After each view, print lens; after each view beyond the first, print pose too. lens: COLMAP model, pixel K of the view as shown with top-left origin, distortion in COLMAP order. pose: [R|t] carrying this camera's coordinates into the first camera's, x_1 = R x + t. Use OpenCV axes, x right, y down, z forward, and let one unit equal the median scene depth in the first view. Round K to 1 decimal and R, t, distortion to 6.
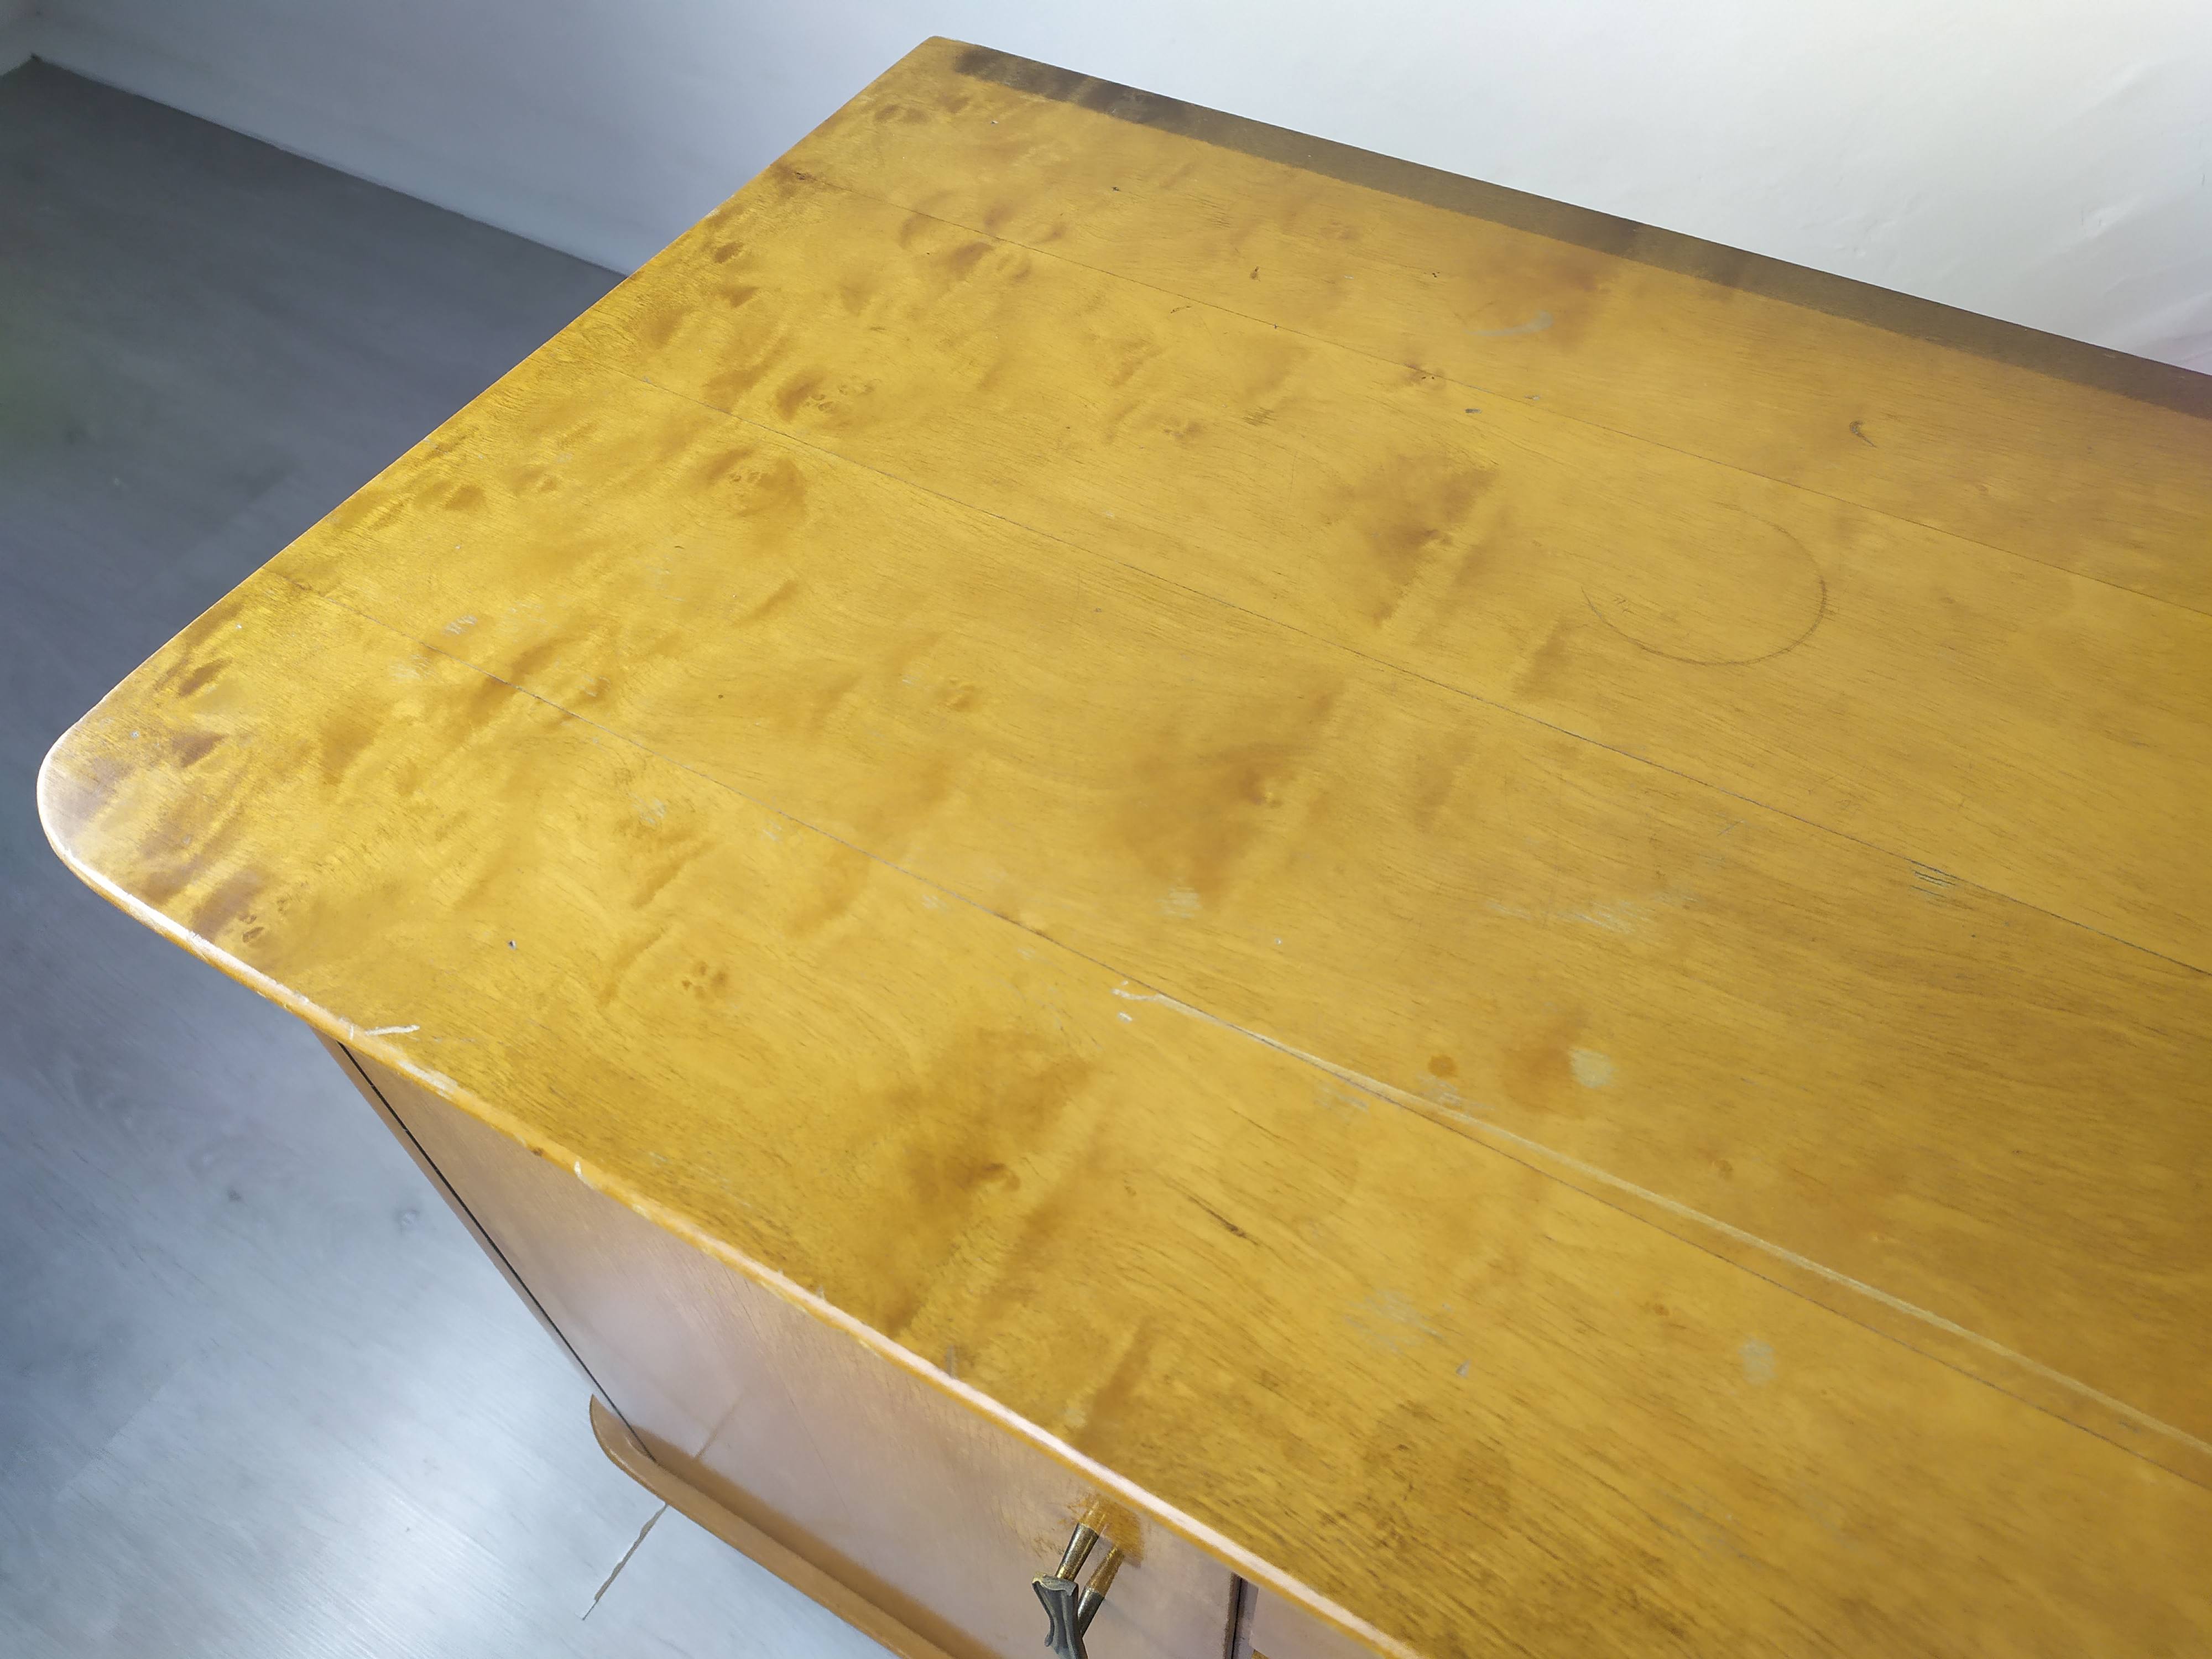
lens RADIAL K [[1661.7, 0, 1110.8], [0, 1661.7, 816.6], [0, 0, 1]] dist [0.054609, -0.063427]
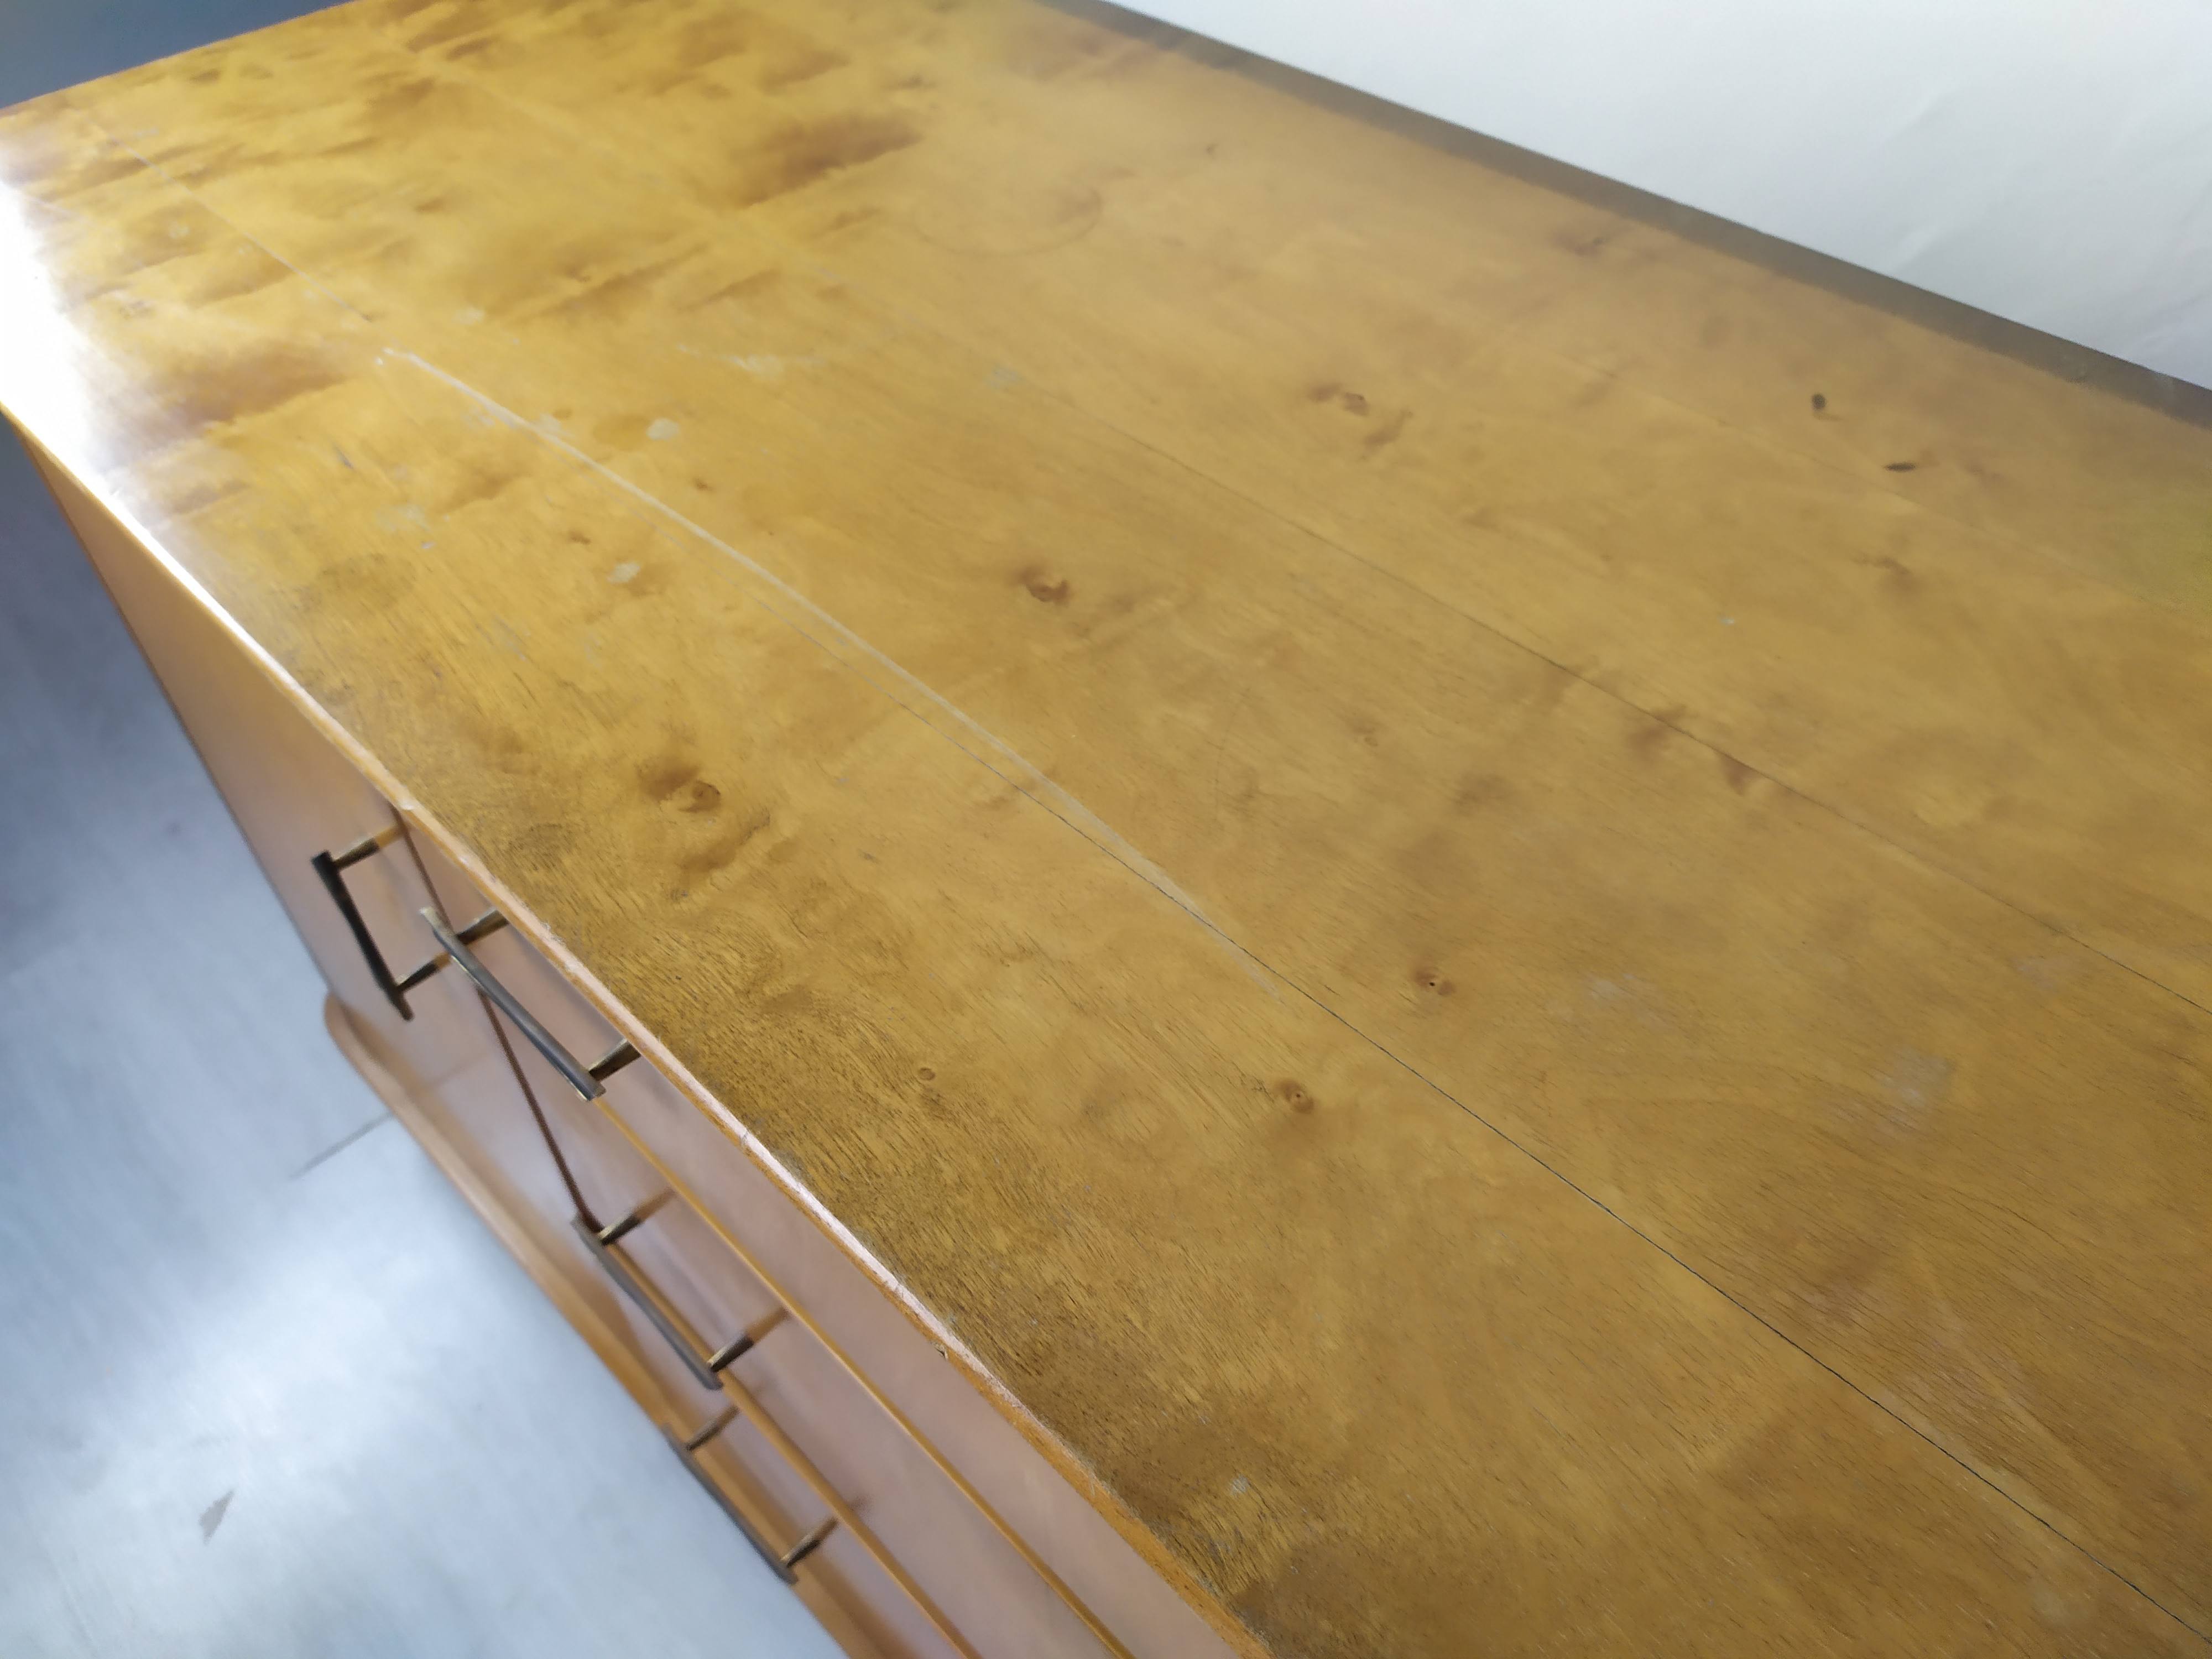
lens RADIAL K [[1661.7, 0, 1111.7], [0, 1661.7, 841.4], [0, 0, 1]] dist [0.054609, -0.063427]
pose [[0.965133, 0.192559, -0.177313, 0.741464], [-0.207845, 0.975514, -0.071928, 0.391419], [0.159121, 0.106274, 0.981522, -0.163132]]
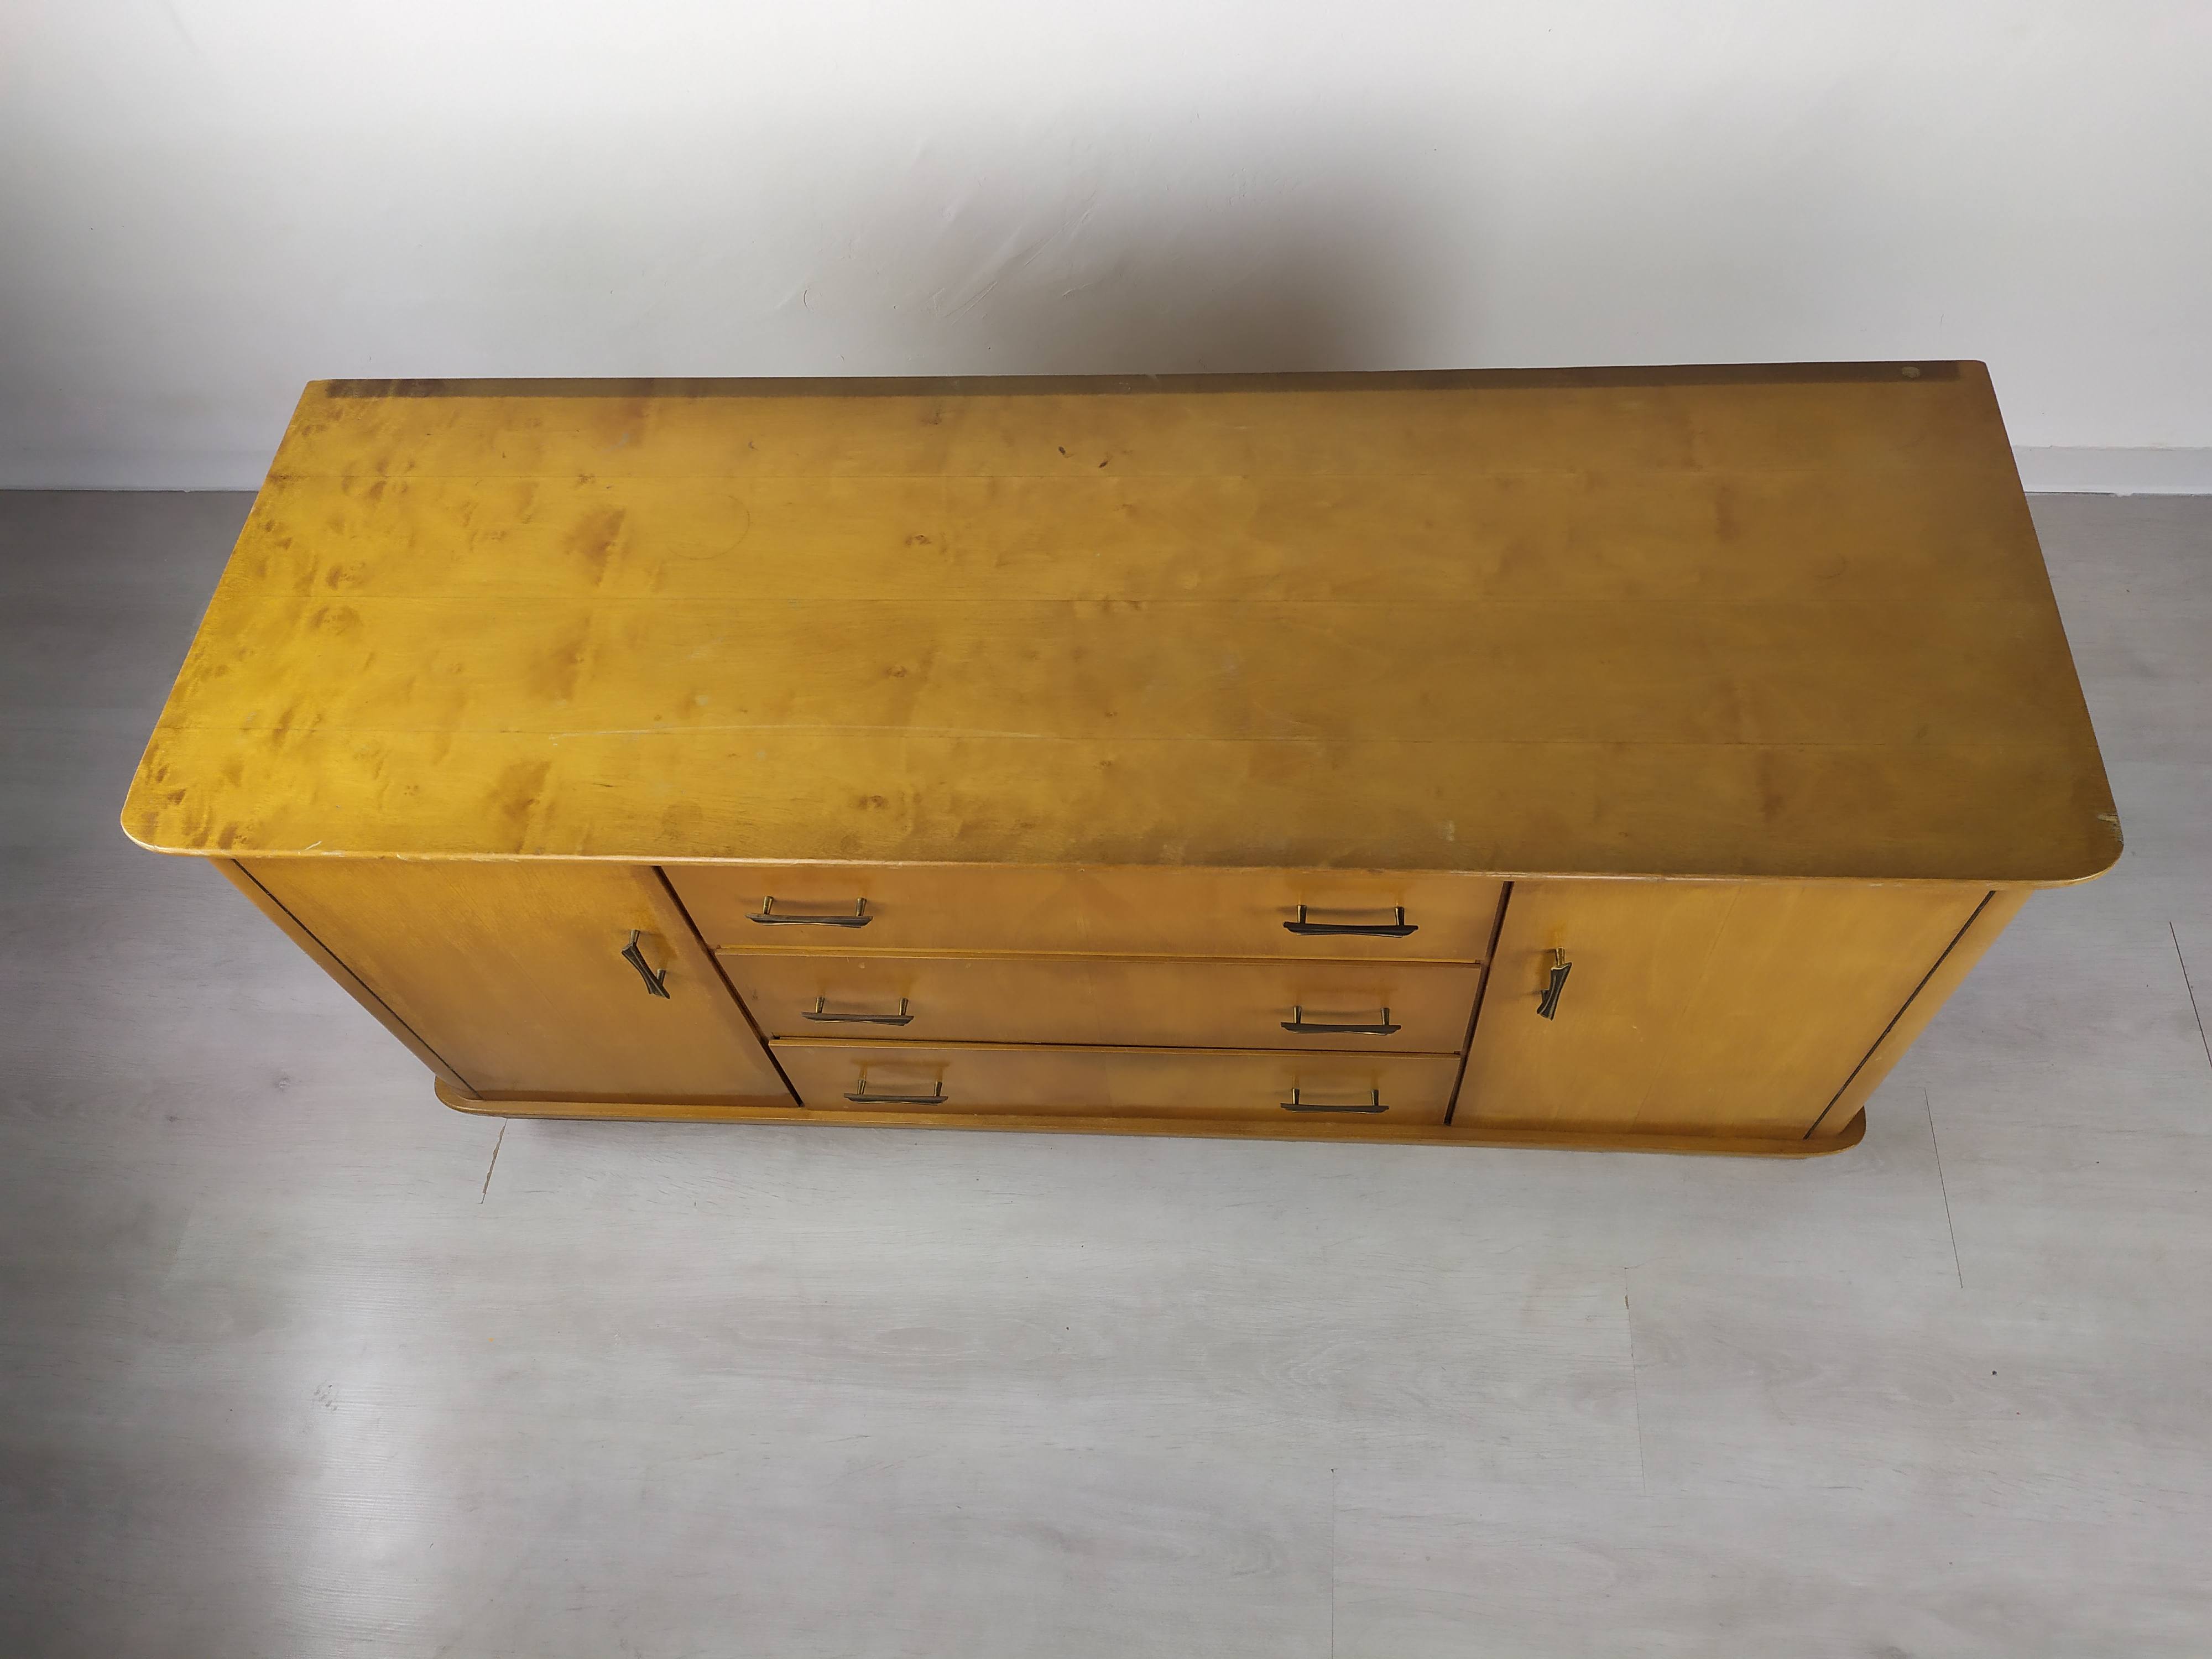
lens RADIAL K [[1661.7, 0, 1112.7], [0, 1661.7, 838.7], [0, 0, 1]] dist [0.054609, -0.063427]
pose [[0.893258, -0.398493, 0.208070, 0.176202], [0.377615, 0.916261, 0.133687, 0.209851], [-0.243920, -0.040847, 0.968935, -1.806045]]
